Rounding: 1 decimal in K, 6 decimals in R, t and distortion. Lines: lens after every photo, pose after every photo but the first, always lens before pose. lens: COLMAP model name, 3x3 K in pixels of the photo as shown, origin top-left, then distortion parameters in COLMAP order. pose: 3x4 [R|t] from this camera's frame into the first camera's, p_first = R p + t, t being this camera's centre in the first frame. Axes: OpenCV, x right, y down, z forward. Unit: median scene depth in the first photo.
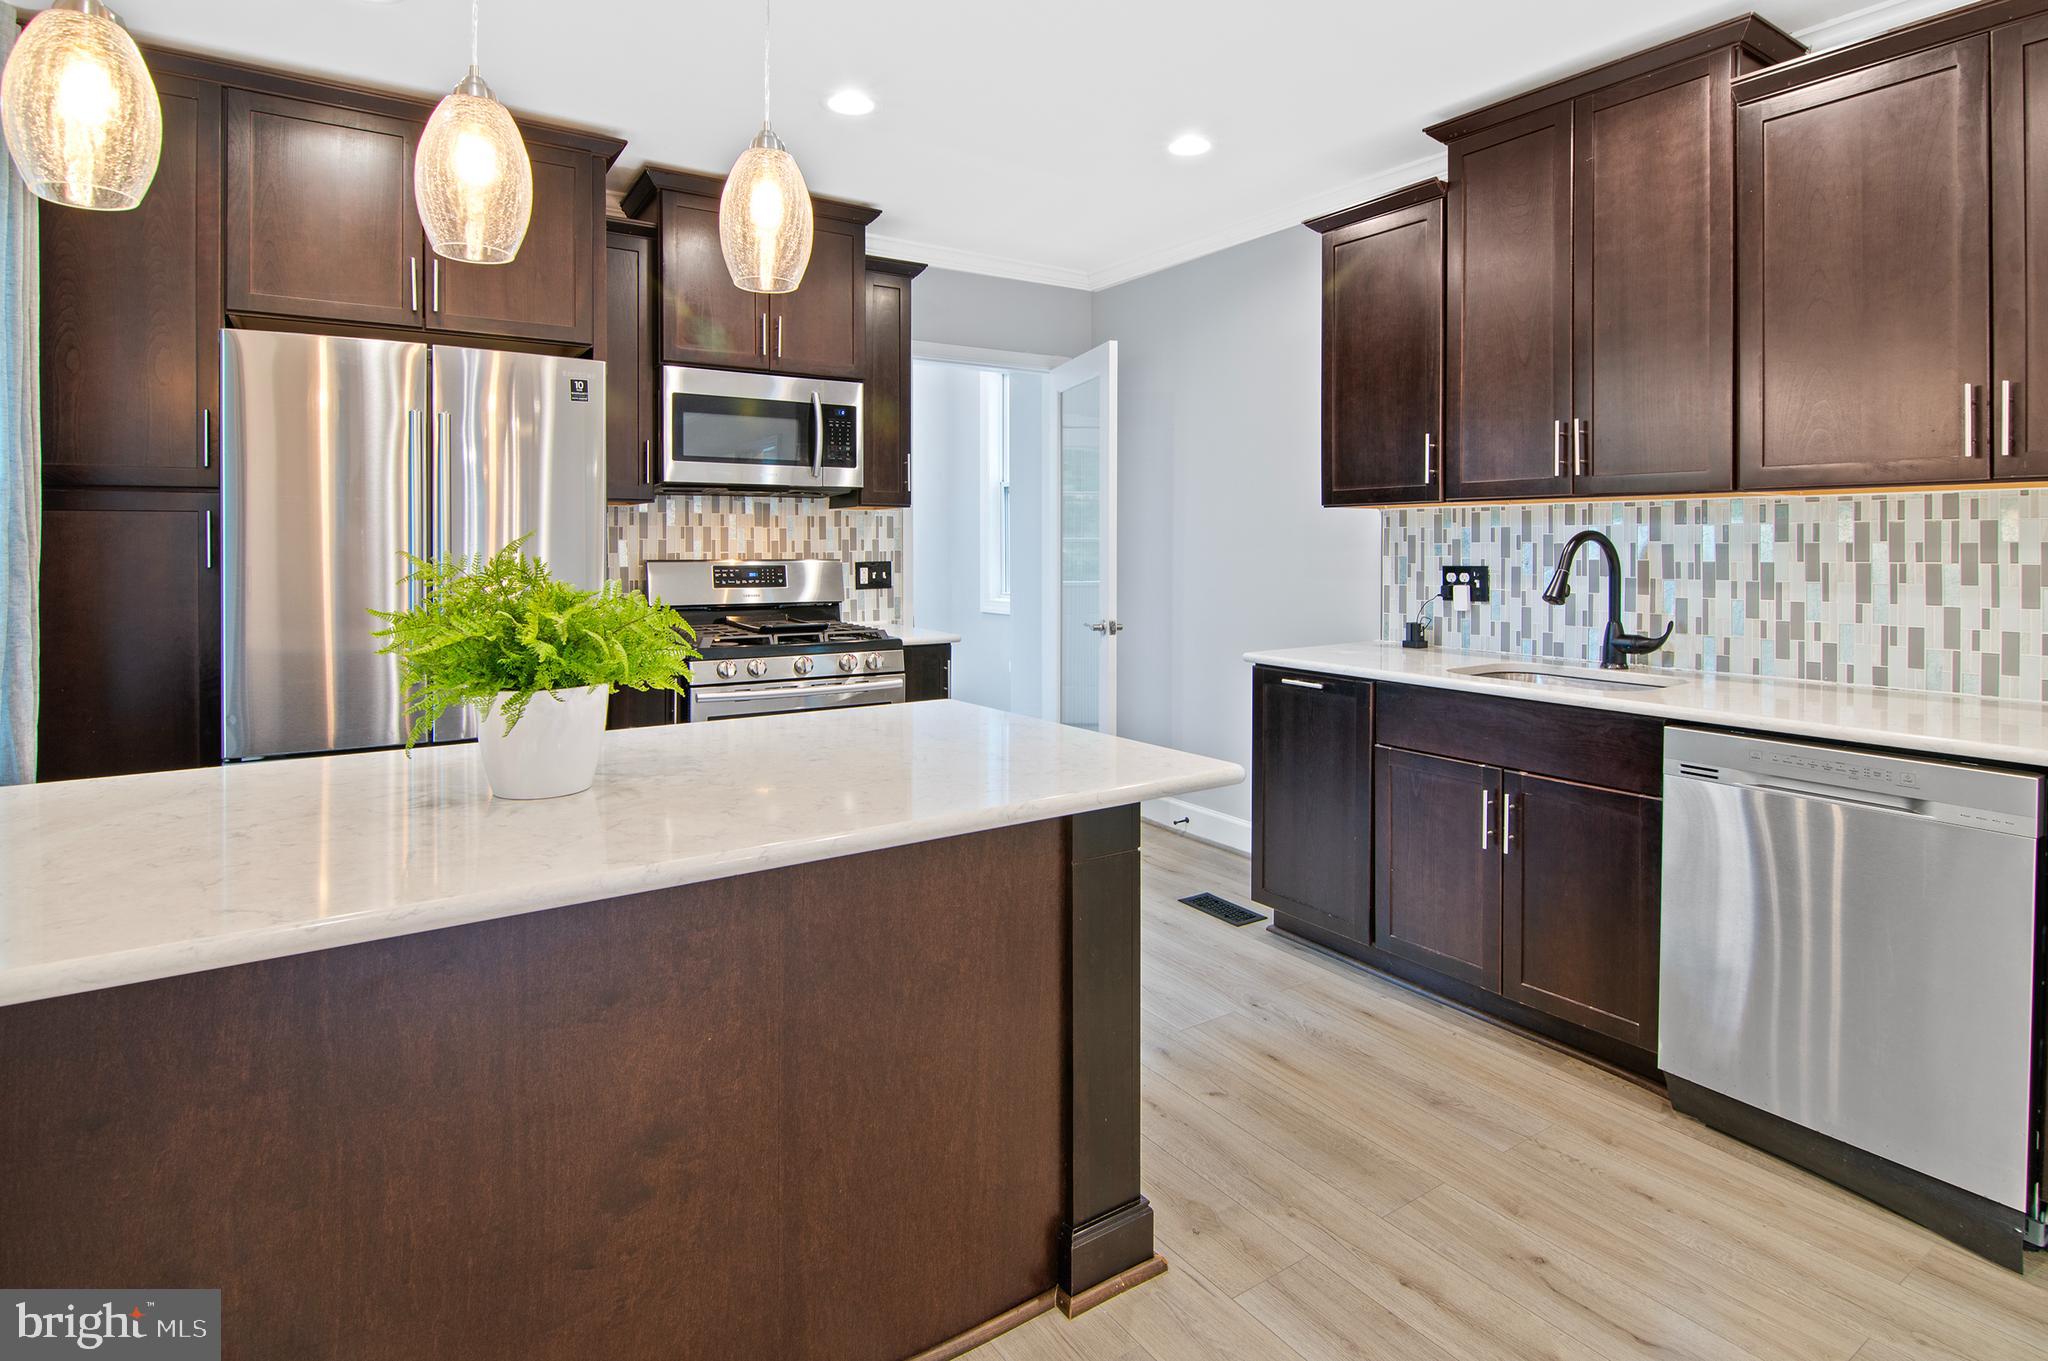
lens RADIAL K [[1048.6, 0, 1002.1], [0, 1048.6, 548.1], [0, 0, 1]] dist [-0.001906, -0.006562]
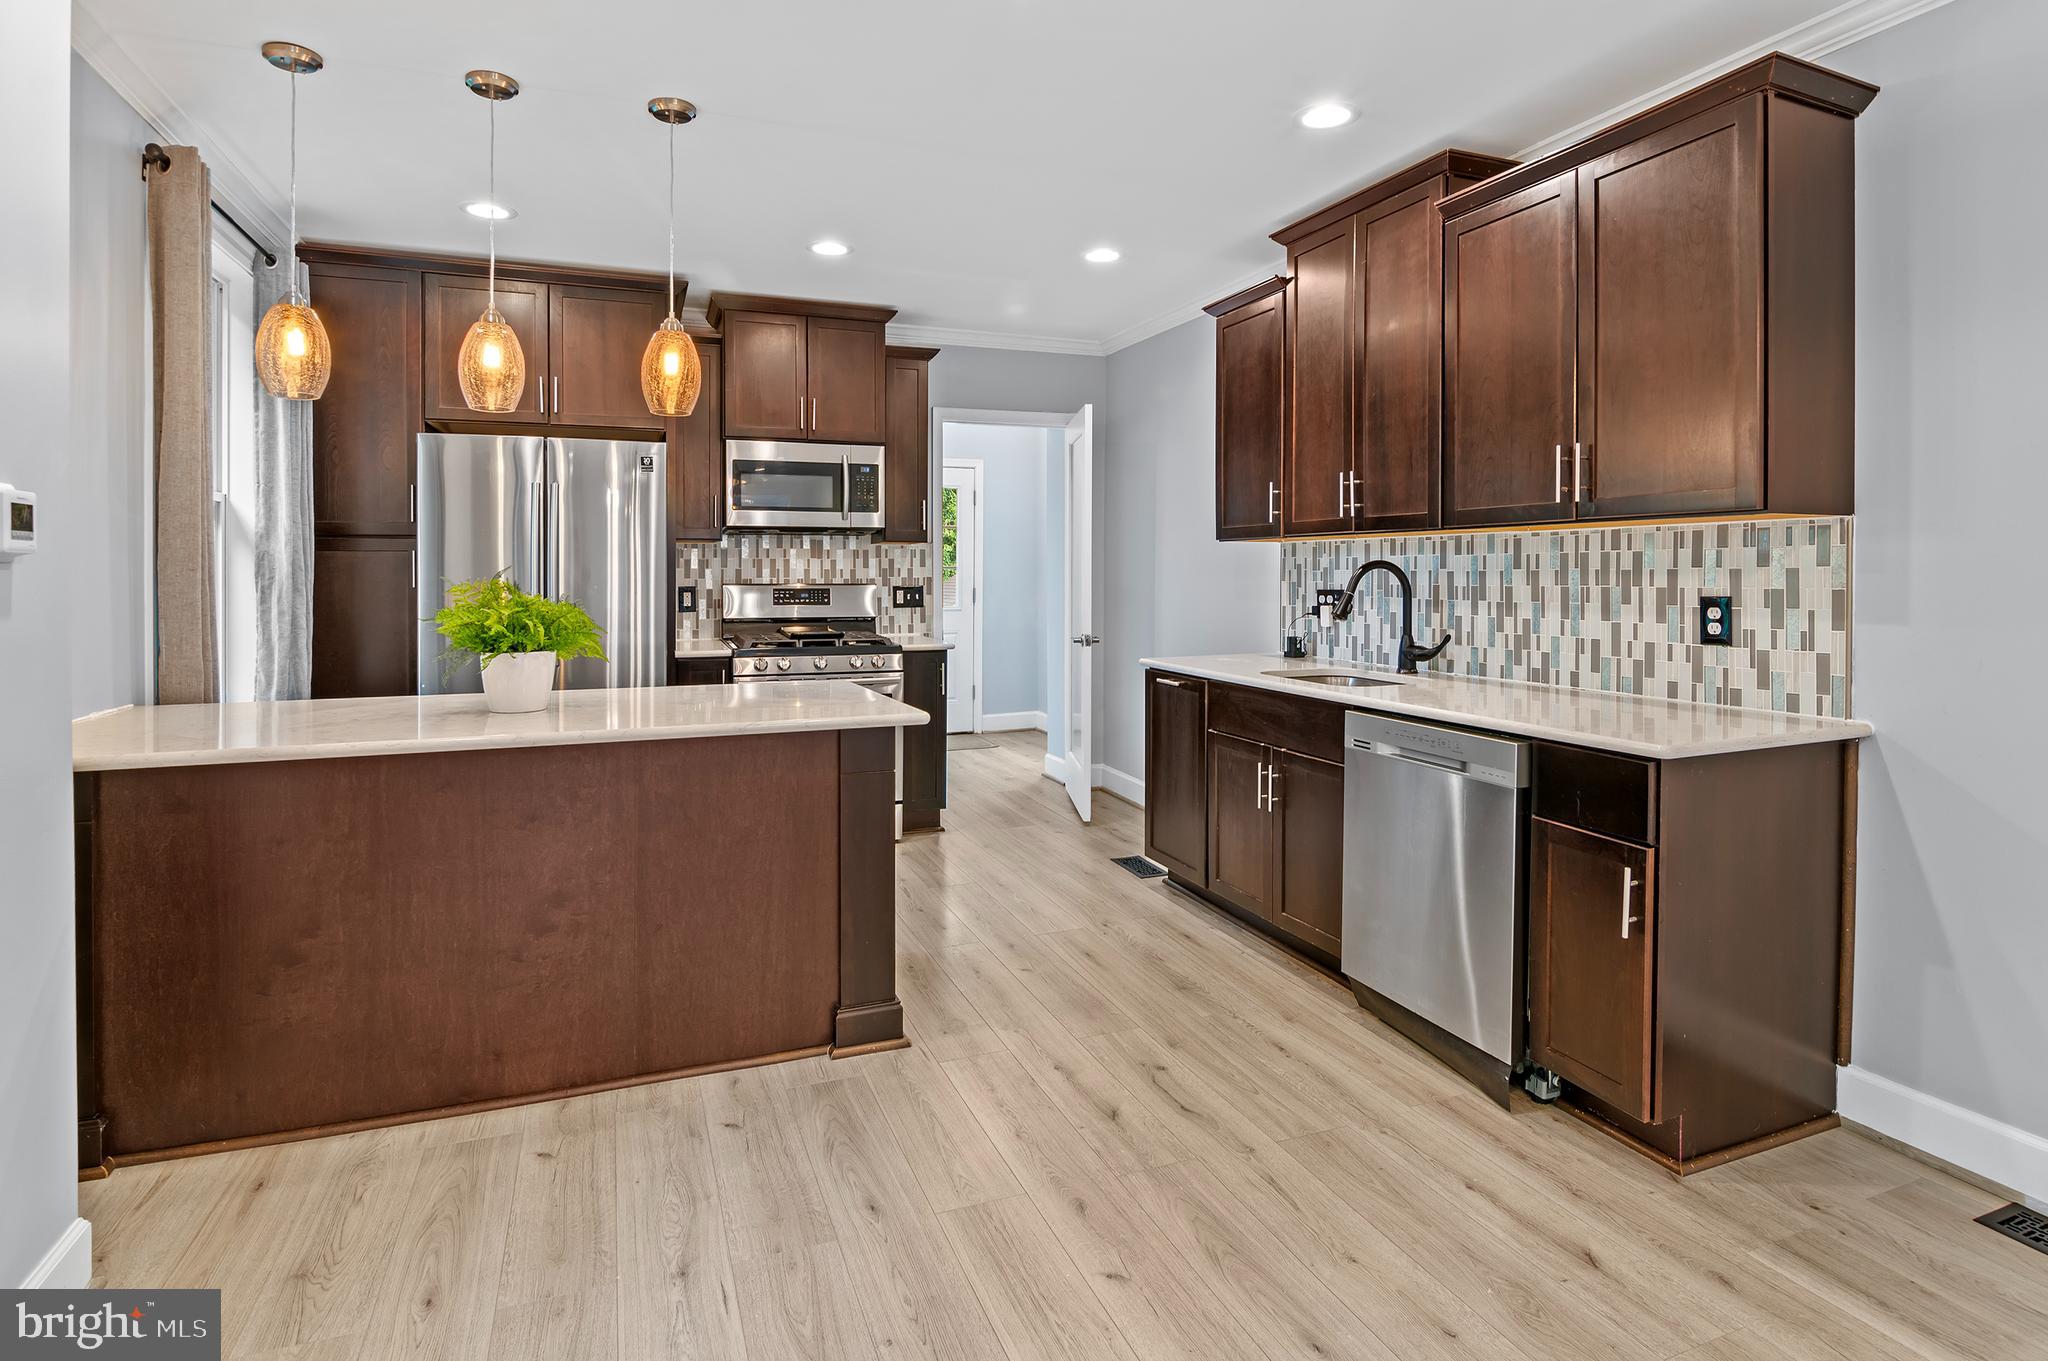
lens RADIAL K [[1048.6, 0, 1005.9], [0, 1048.6, 571.7], [0, 0, 1]] dist [-0.001906, -0.006562]
pose [[0.976834, -0.001829, -0.213993, 0.403398], [0.001228, 0.999995, -0.002944, -0.000130], [0.213997, 0.002613, 0.976831, -0.303792]]
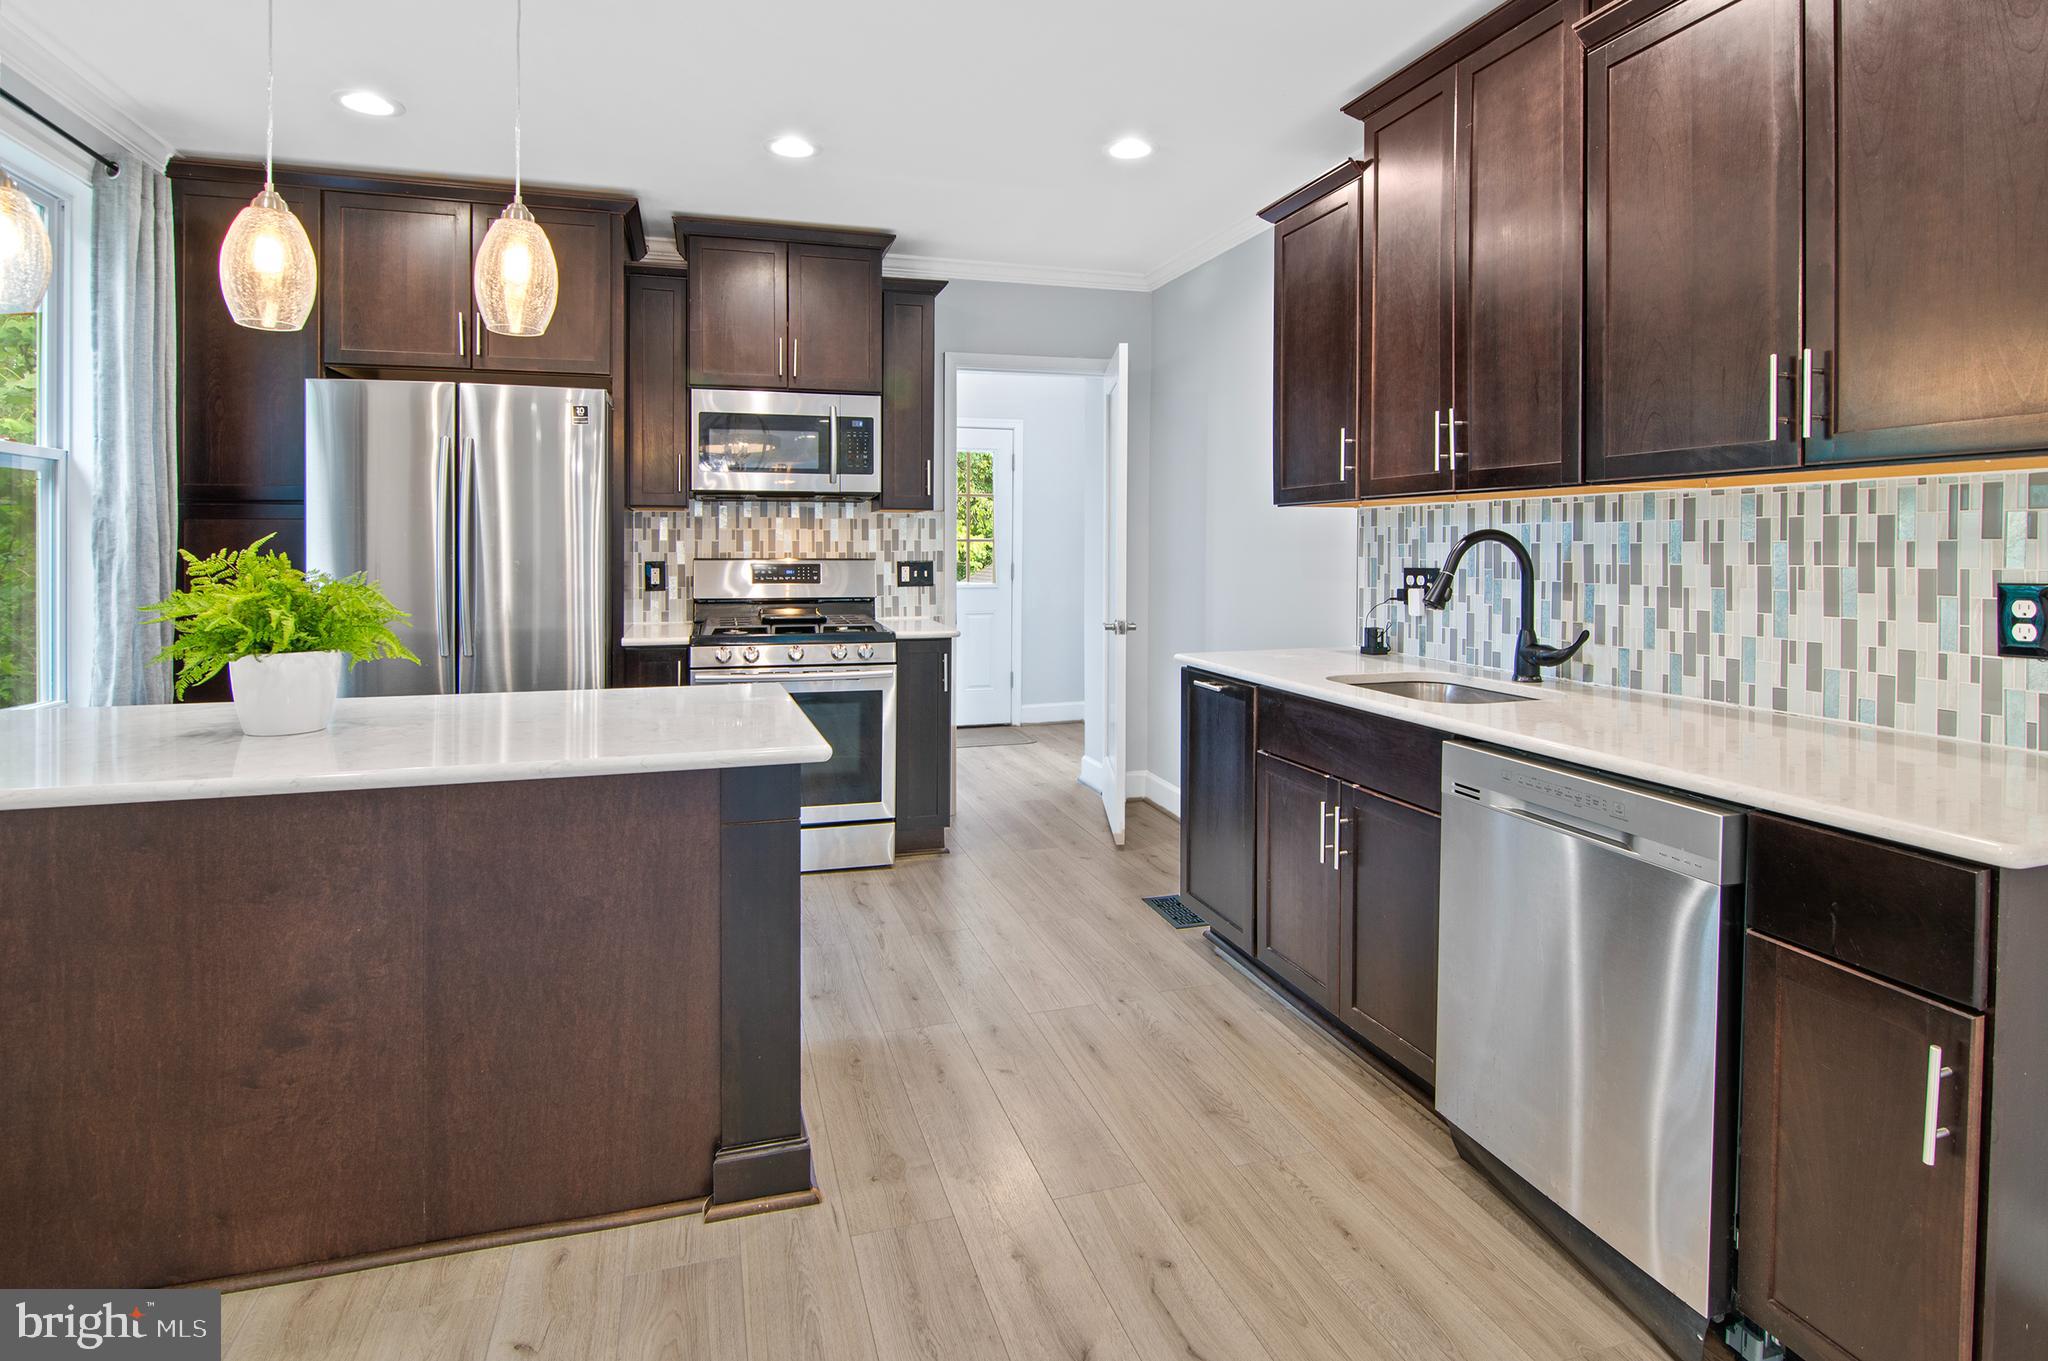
lens RADIAL K [[1048.6, 0, 1005.5], [0, 1048.6, 549.8], [0, 0, 1]] dist [-0.001906, -0.006562]
pose [[0.957820, 0.000912, -0.287368, 0.427761], [-0.000634, 0.999999, 0.001062, 0.000469], [0.287368, -0.000835, 0.957820, 0.000583]]
